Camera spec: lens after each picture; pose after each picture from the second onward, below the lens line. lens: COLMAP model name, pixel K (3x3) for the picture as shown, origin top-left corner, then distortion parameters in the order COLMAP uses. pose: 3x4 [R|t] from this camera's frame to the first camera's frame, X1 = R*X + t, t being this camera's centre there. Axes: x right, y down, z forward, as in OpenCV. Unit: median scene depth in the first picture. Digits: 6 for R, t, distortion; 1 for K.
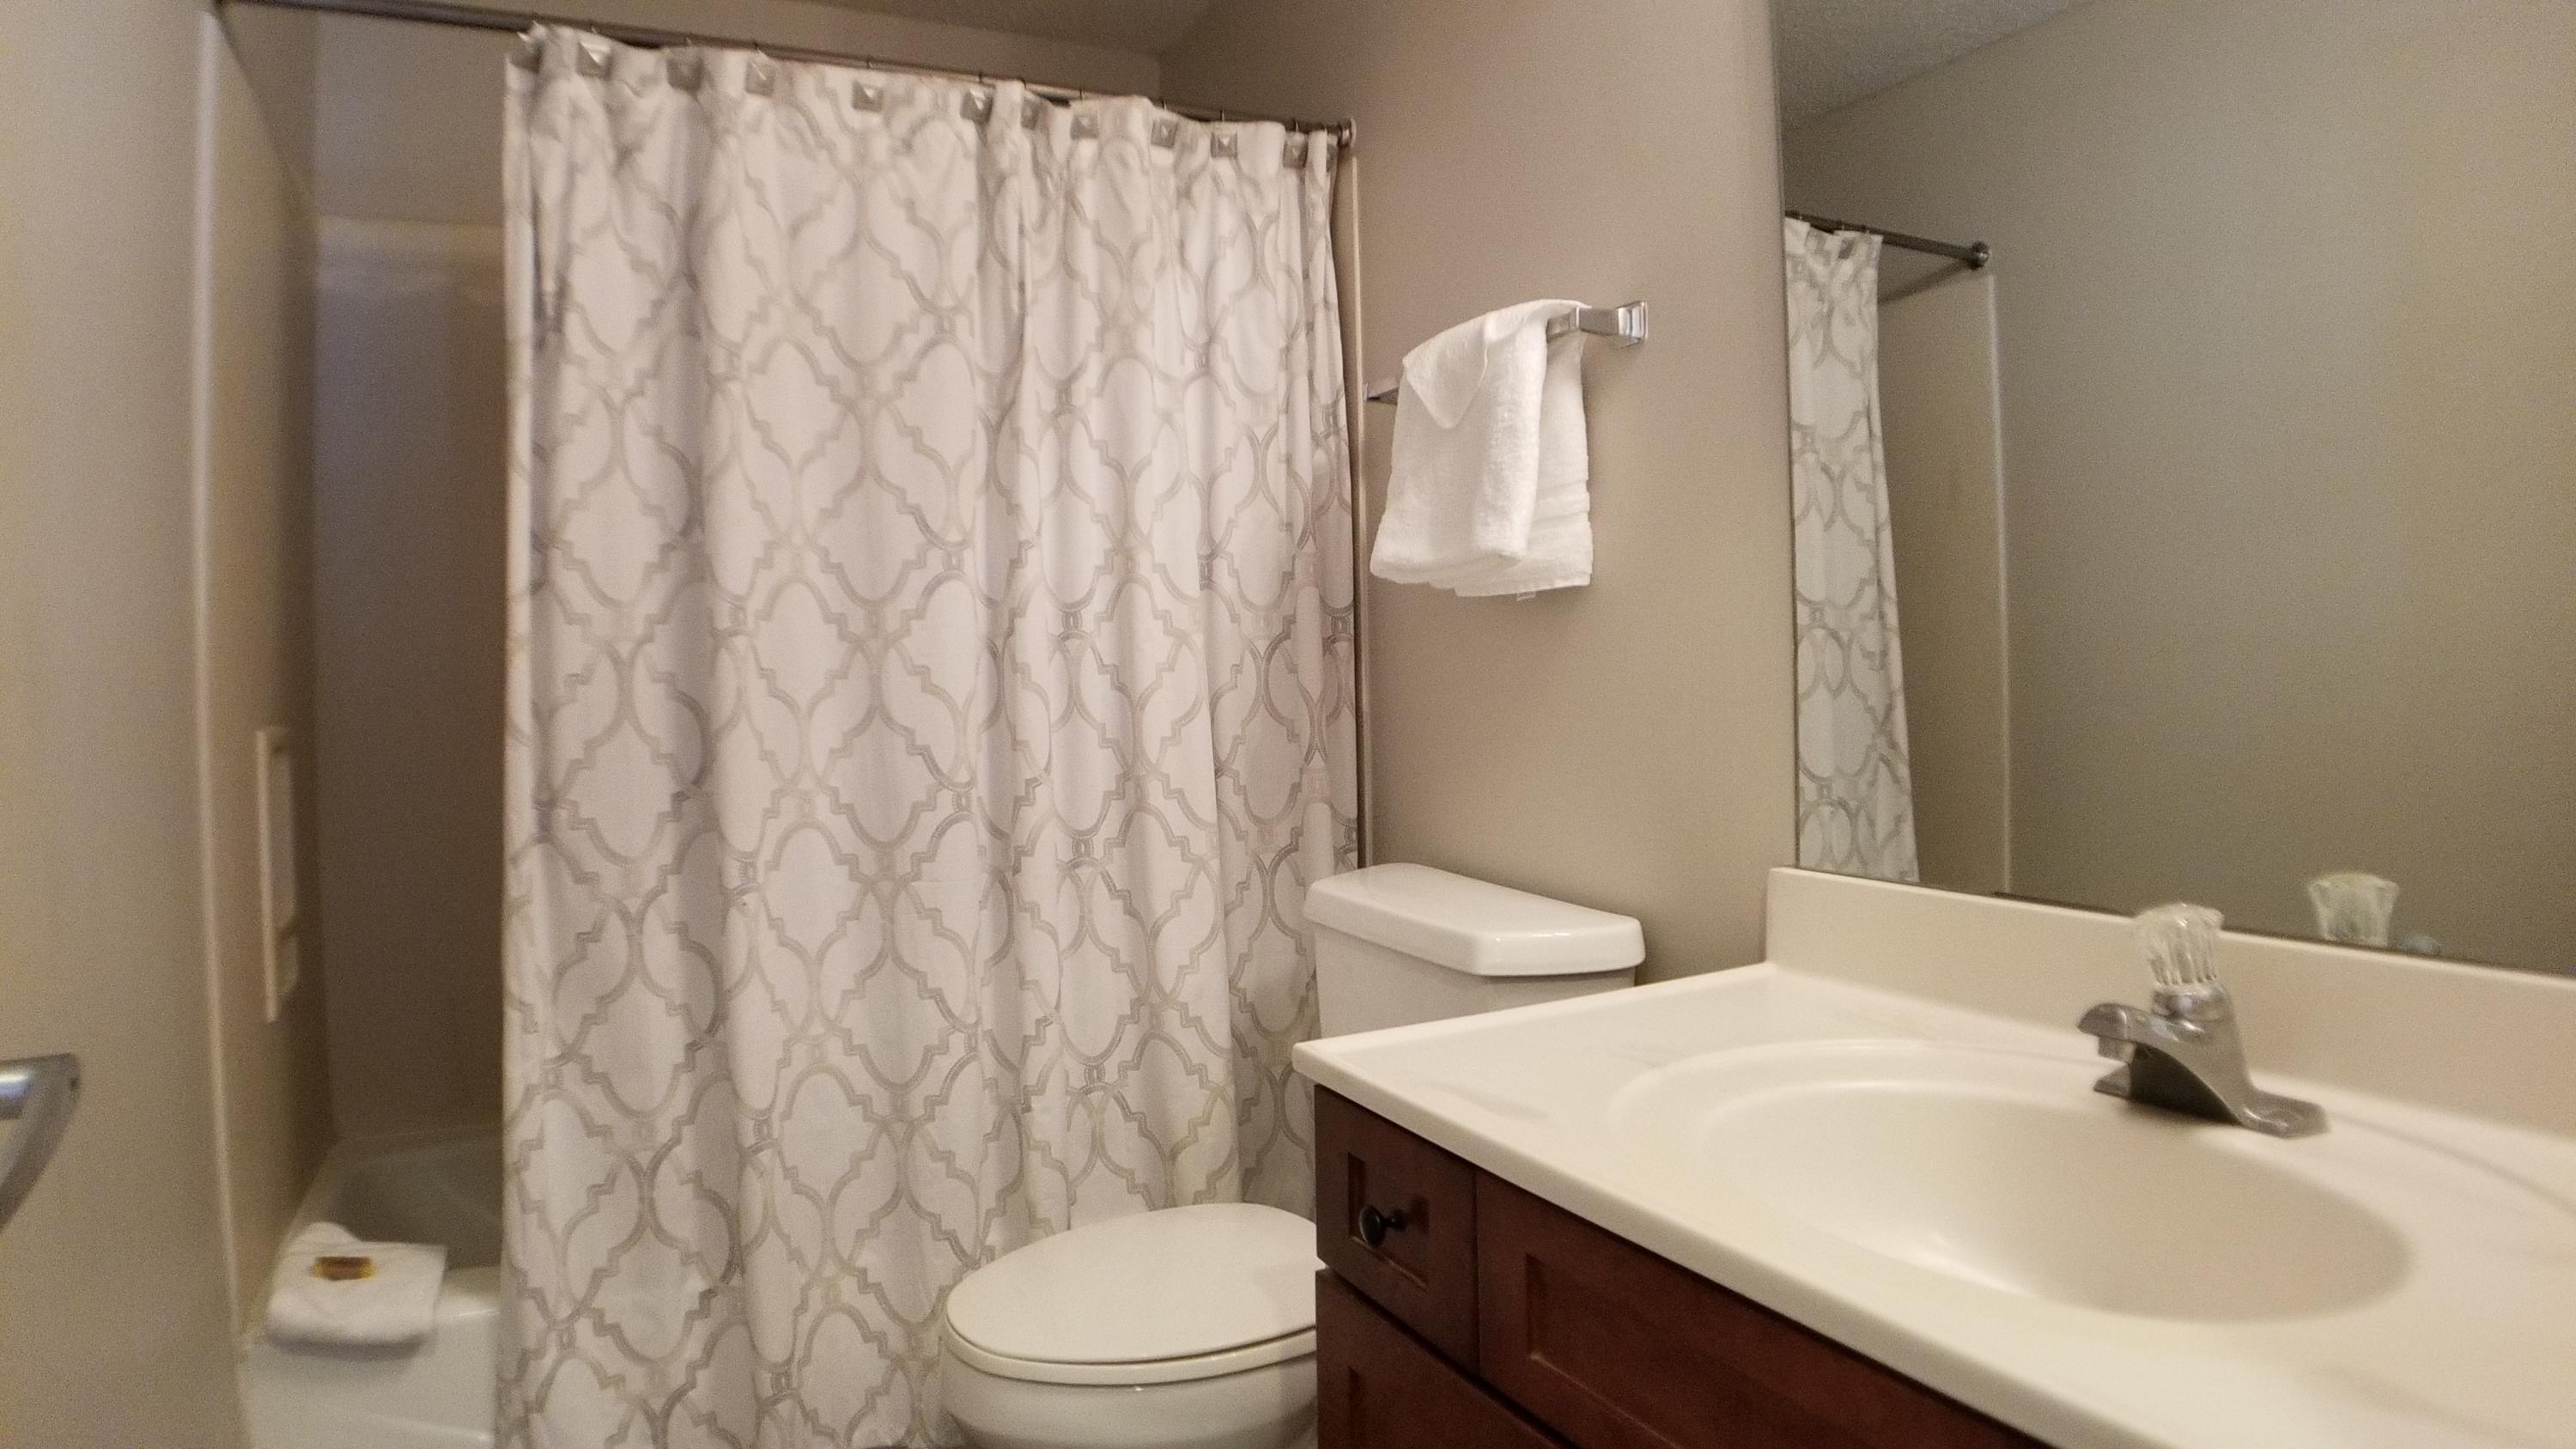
lens RADIAL K [[1426.7, 0, 1237.9], [0, 1426.7, 680.8], [0, 0, 1]] dist [-0.107592, 0.023899]
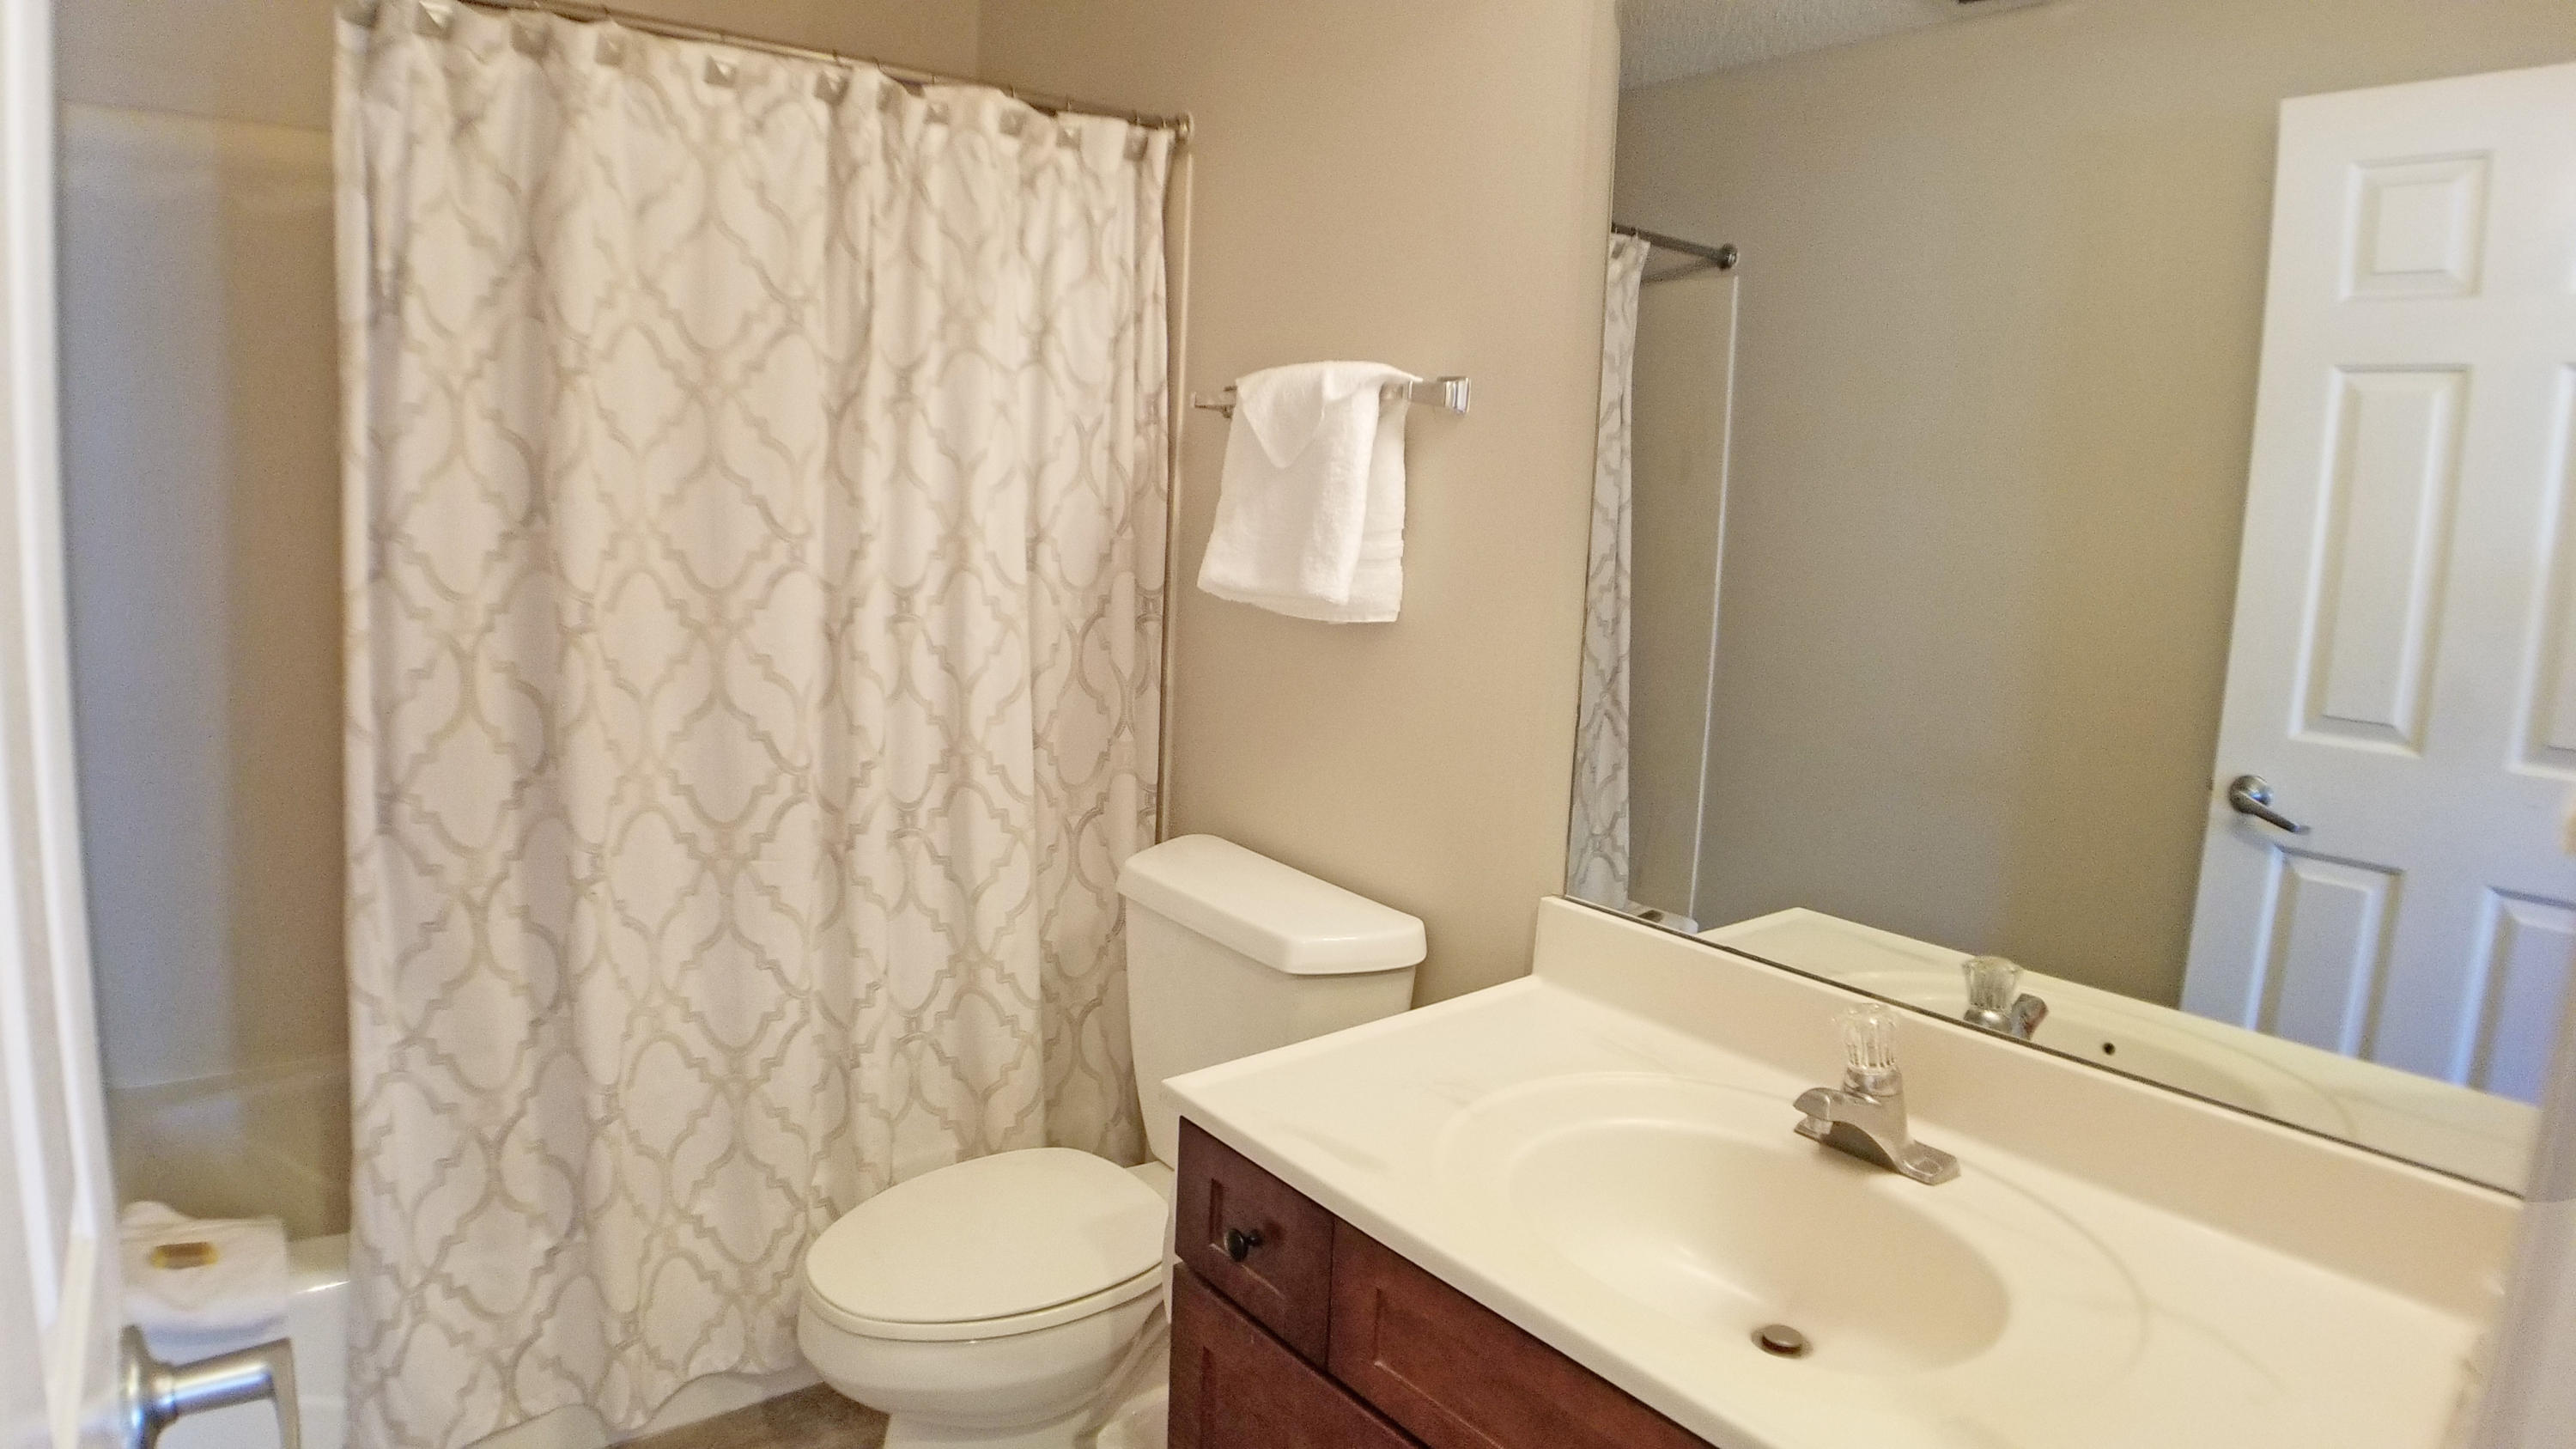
lens RADIAL K [[1383.7, 0, 1288.0], [0, 1383.7, 724.5], [0, 0, 1]] dist [-0.100582, 0.019980]
pose [[0.974635, 0.034280, 0.221157, -0.069335], [-0.061550, 0.991149, 0.117621, -0.101048], [-0.215168, -0.128250, 0.968119, -0.047815]]
